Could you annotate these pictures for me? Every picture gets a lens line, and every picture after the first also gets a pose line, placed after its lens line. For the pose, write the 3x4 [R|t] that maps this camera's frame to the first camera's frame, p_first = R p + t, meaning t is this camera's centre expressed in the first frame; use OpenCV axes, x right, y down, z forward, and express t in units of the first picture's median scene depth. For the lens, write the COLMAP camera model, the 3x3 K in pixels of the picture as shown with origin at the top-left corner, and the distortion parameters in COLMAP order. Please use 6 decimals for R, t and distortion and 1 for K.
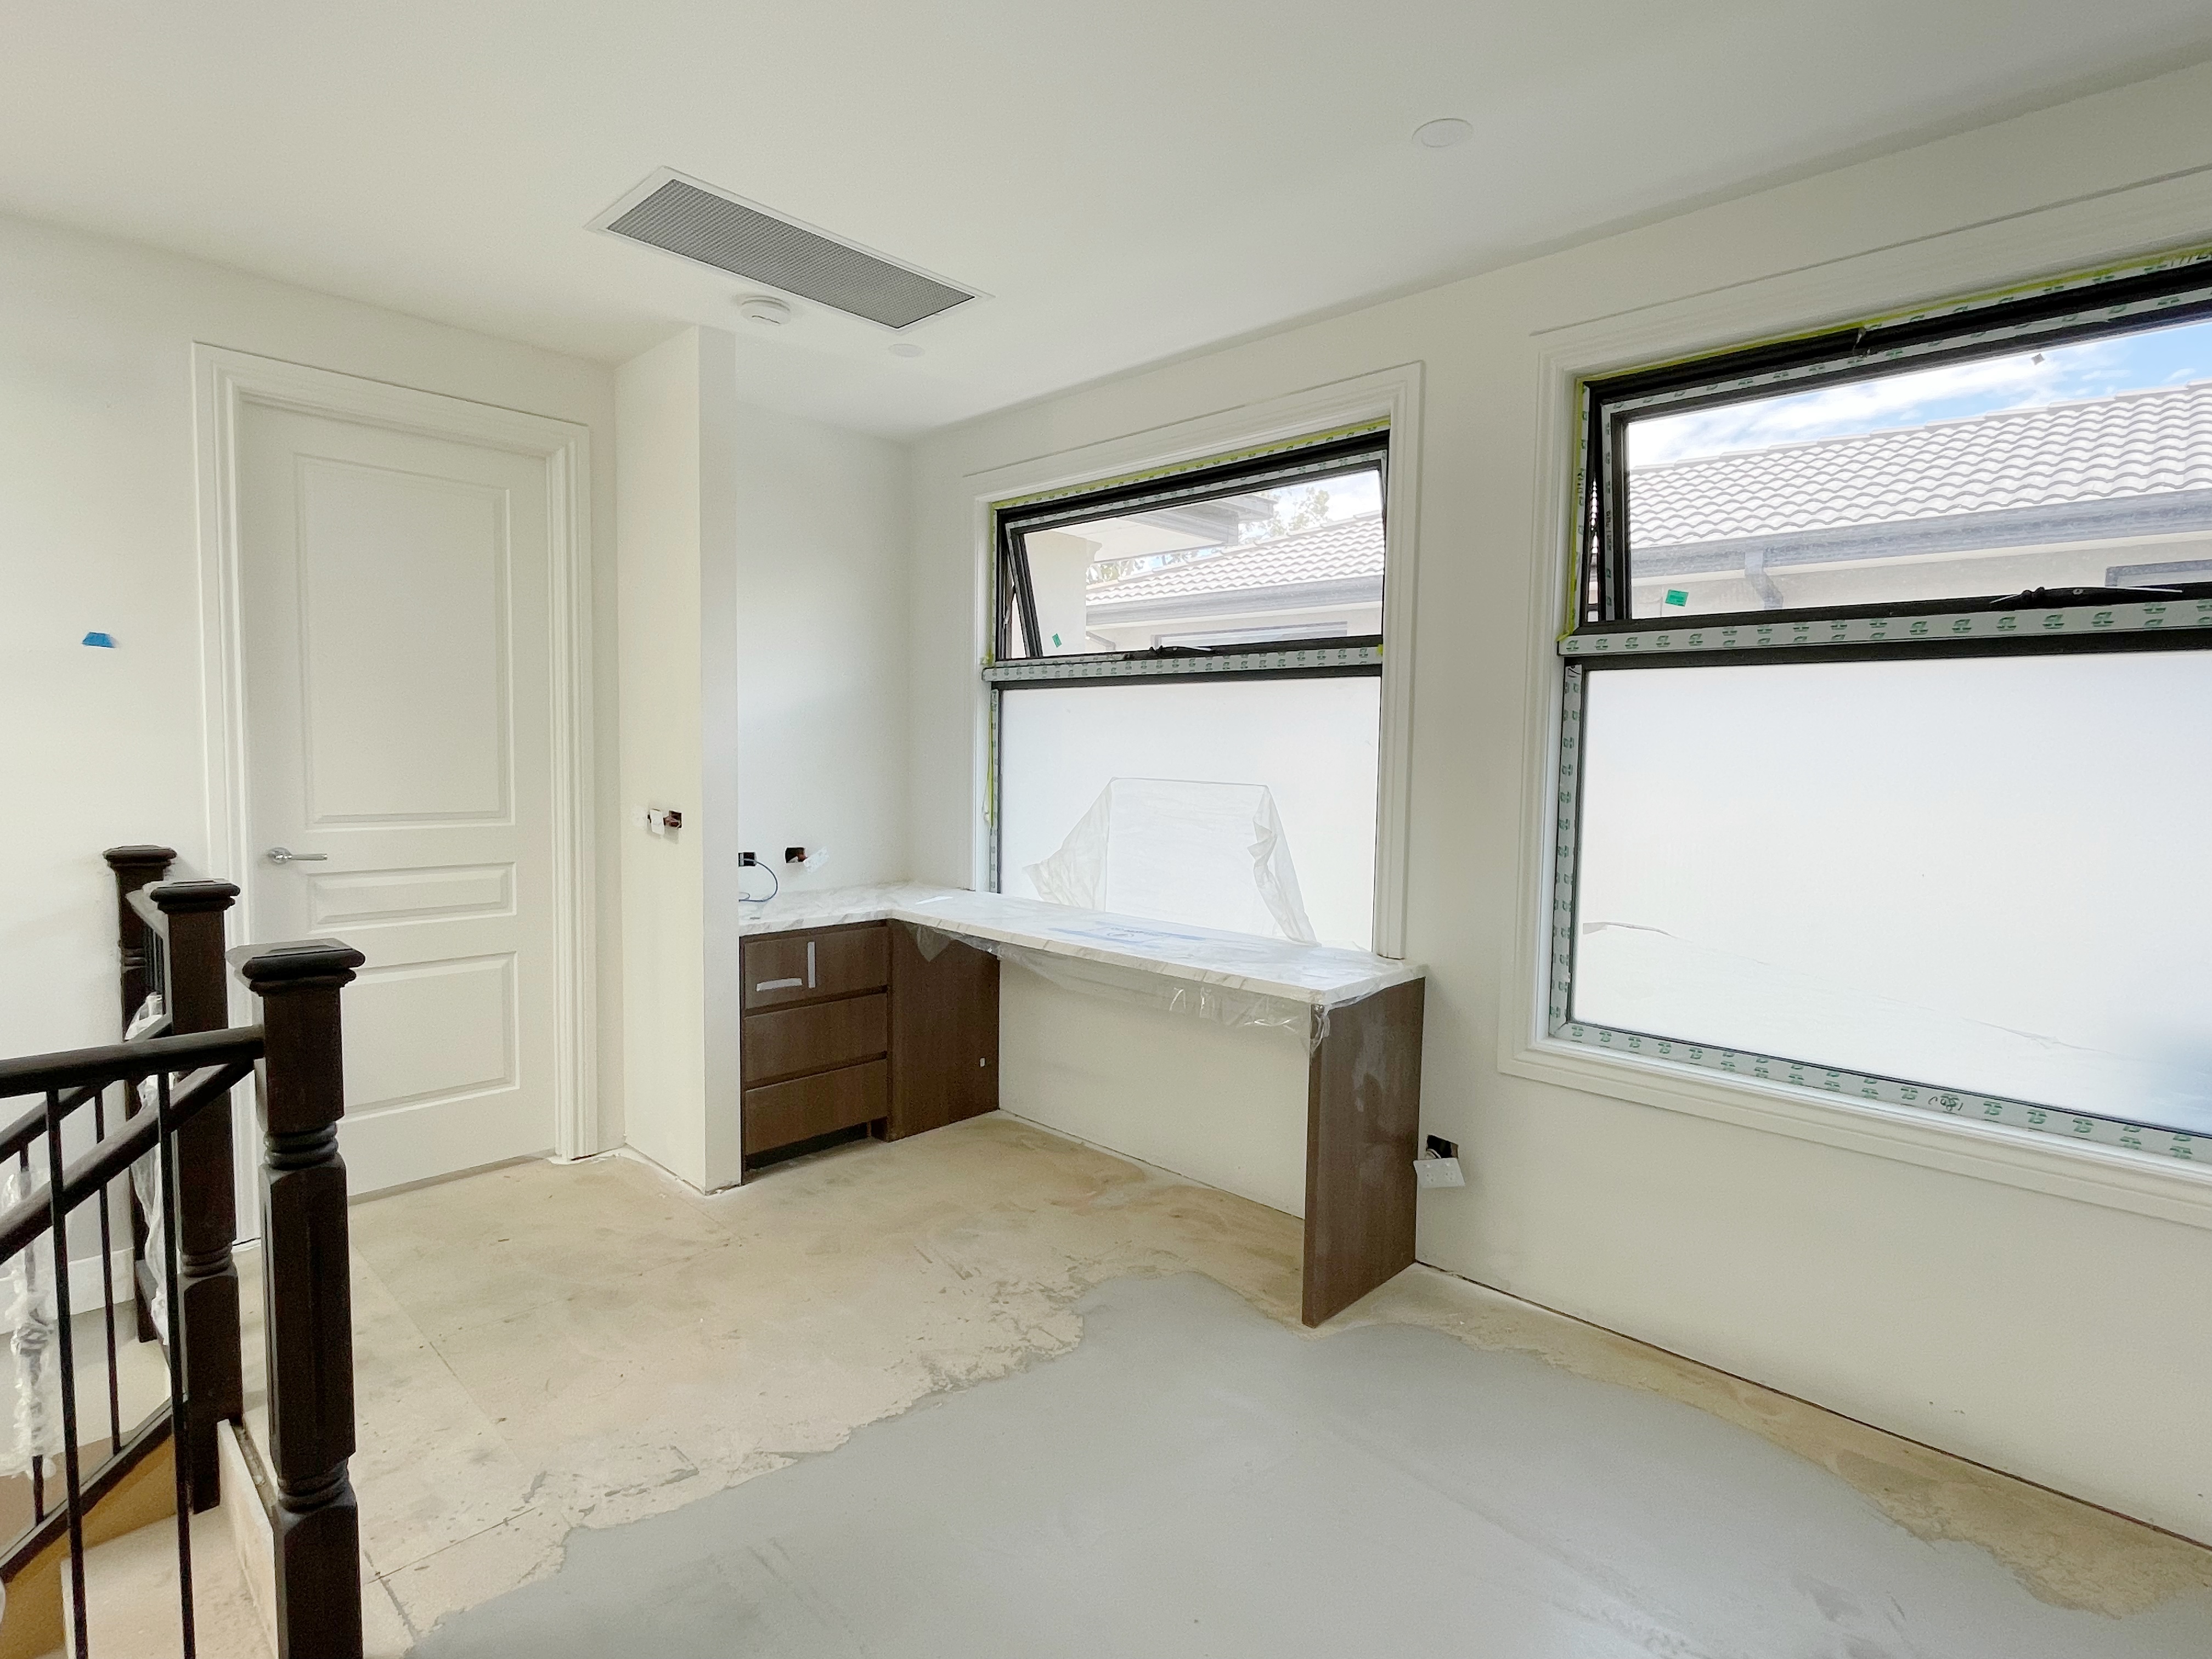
lens RADIAL K [[1109.4, 0, 1098.9], [0, 1109.4, 830.9], [0, 0, 1]] dist [0.006318, -0.001122]
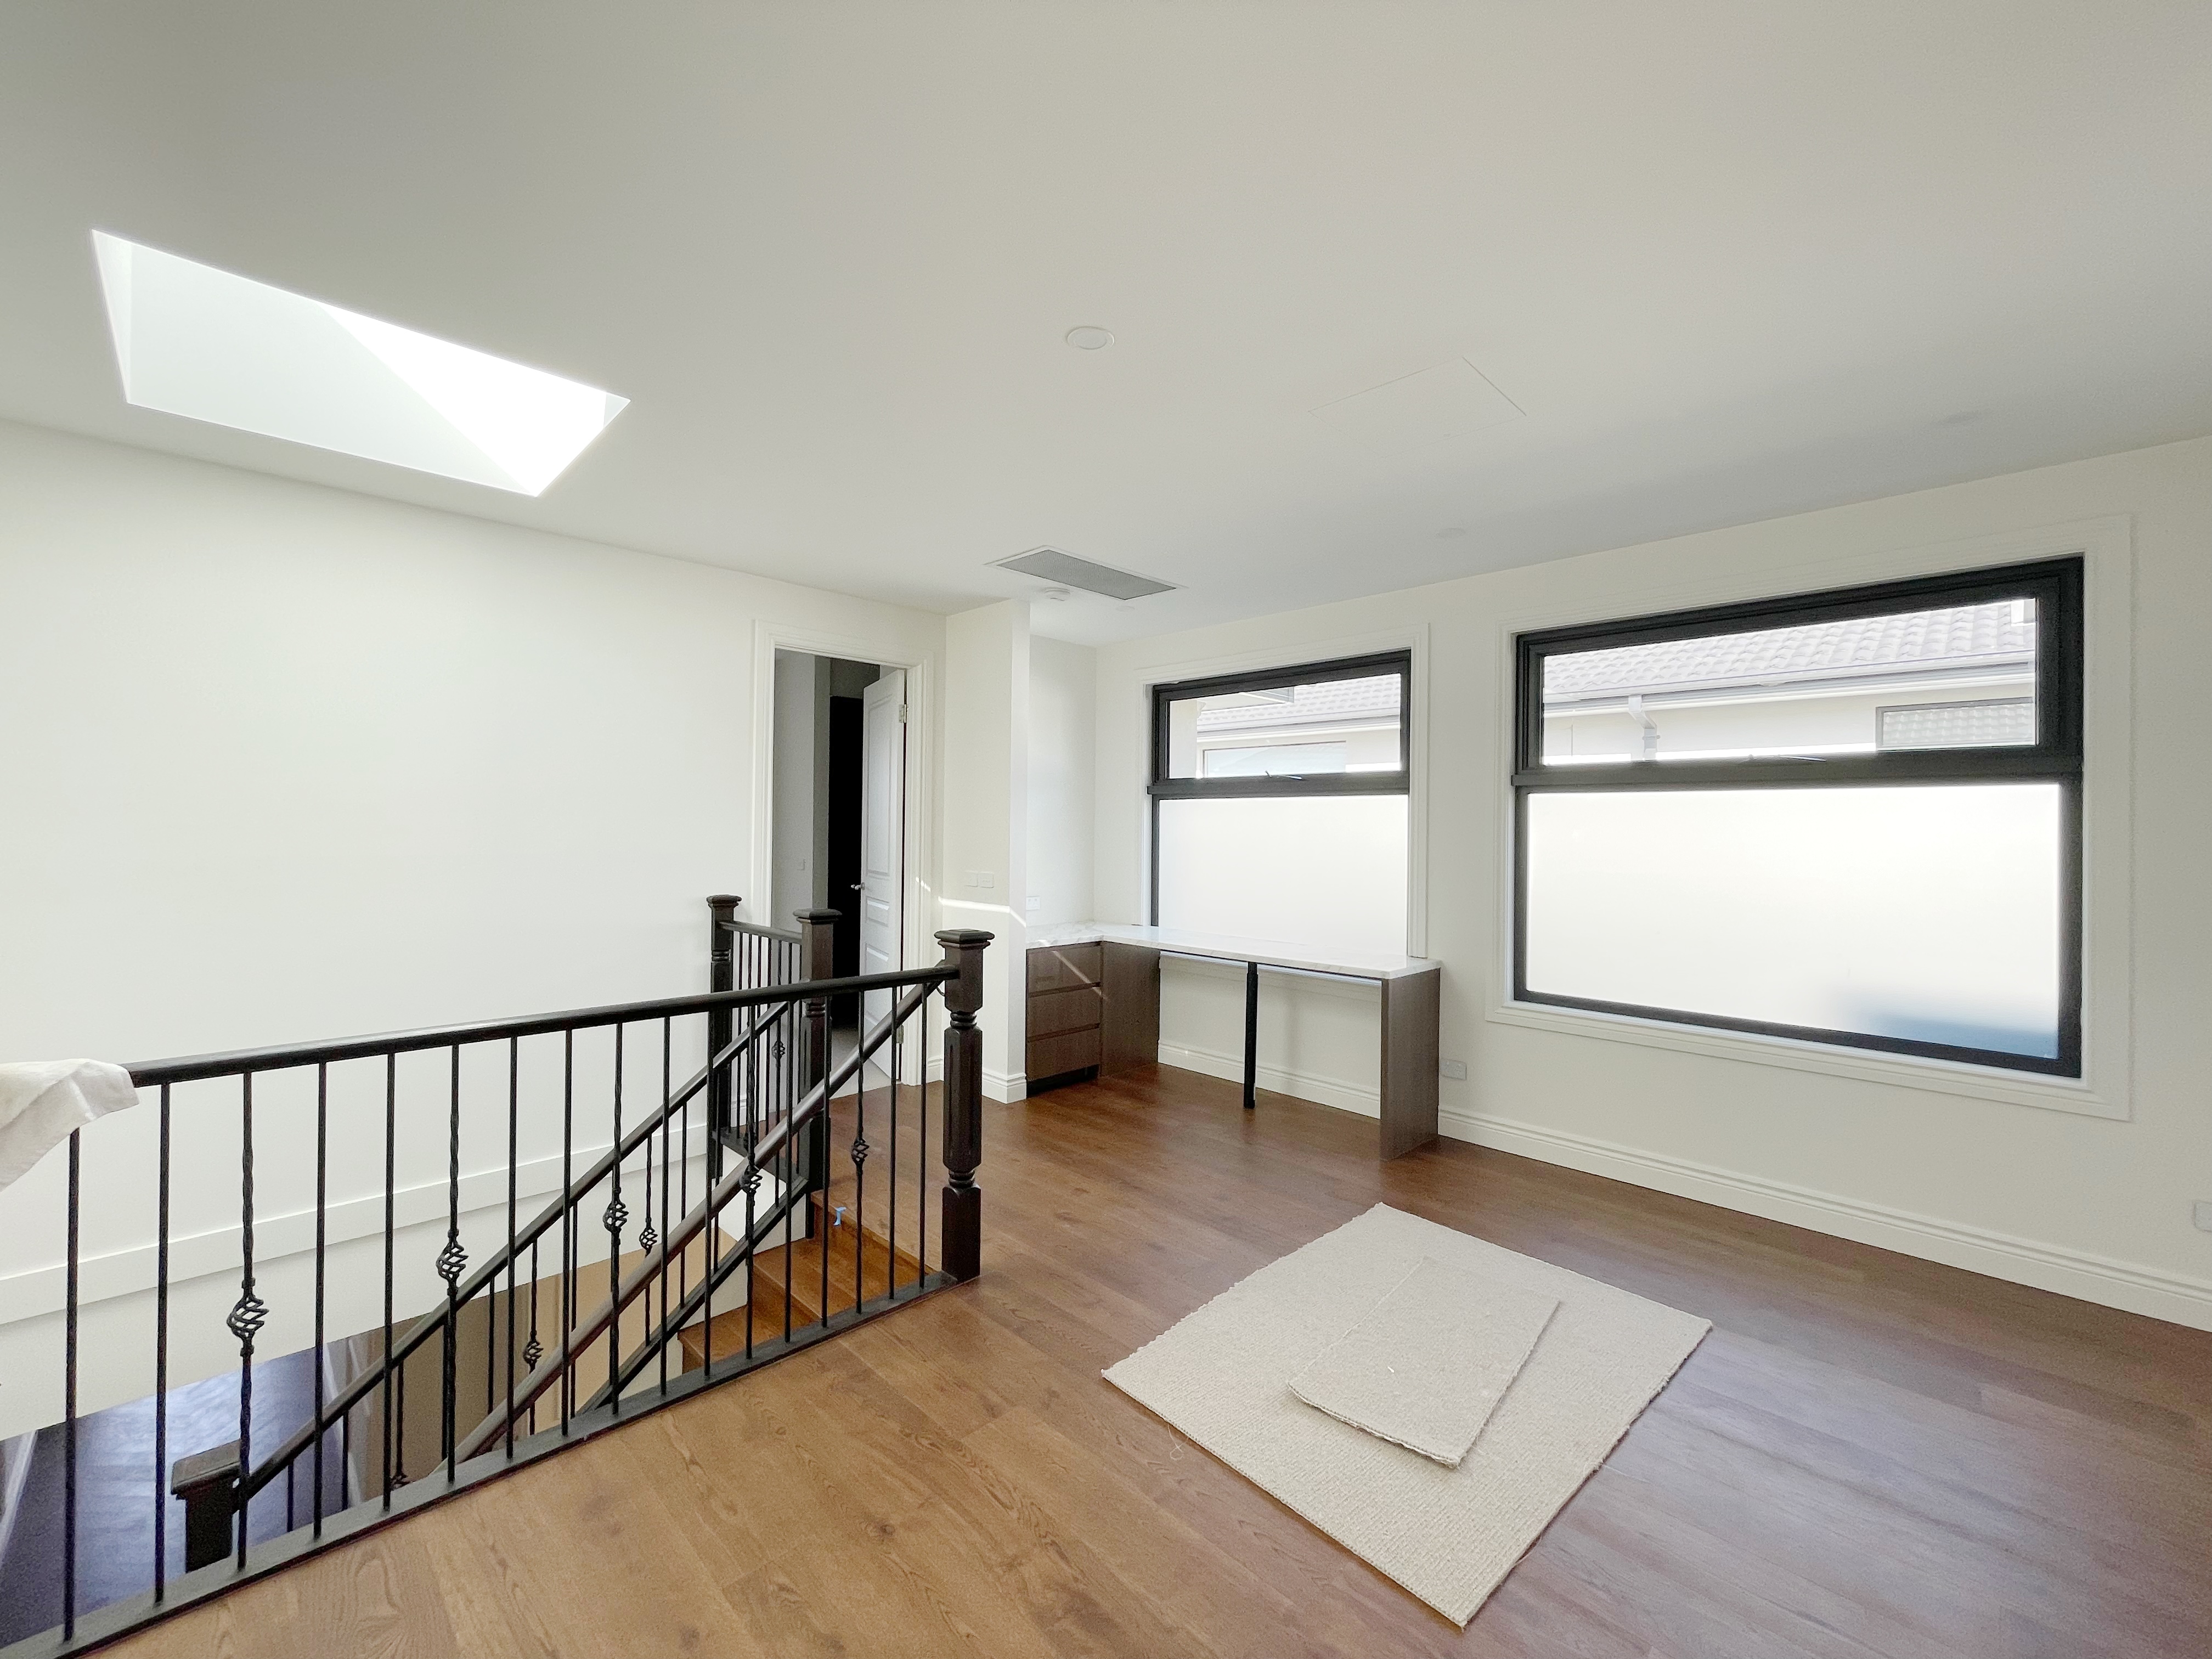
lens RADIAL K [[898.8, 0, 1112.4], [0, 898.8, 823.9], [0, 0, 1]] dist [0.006824, -0.001001]
pose [[0.999893, -0.004857, -0.013824, -0.188598], [0.003746, 0.996842, -0.079317, 0.015202], [0.014165, 0.079257, 0.996754, -0.408743]]
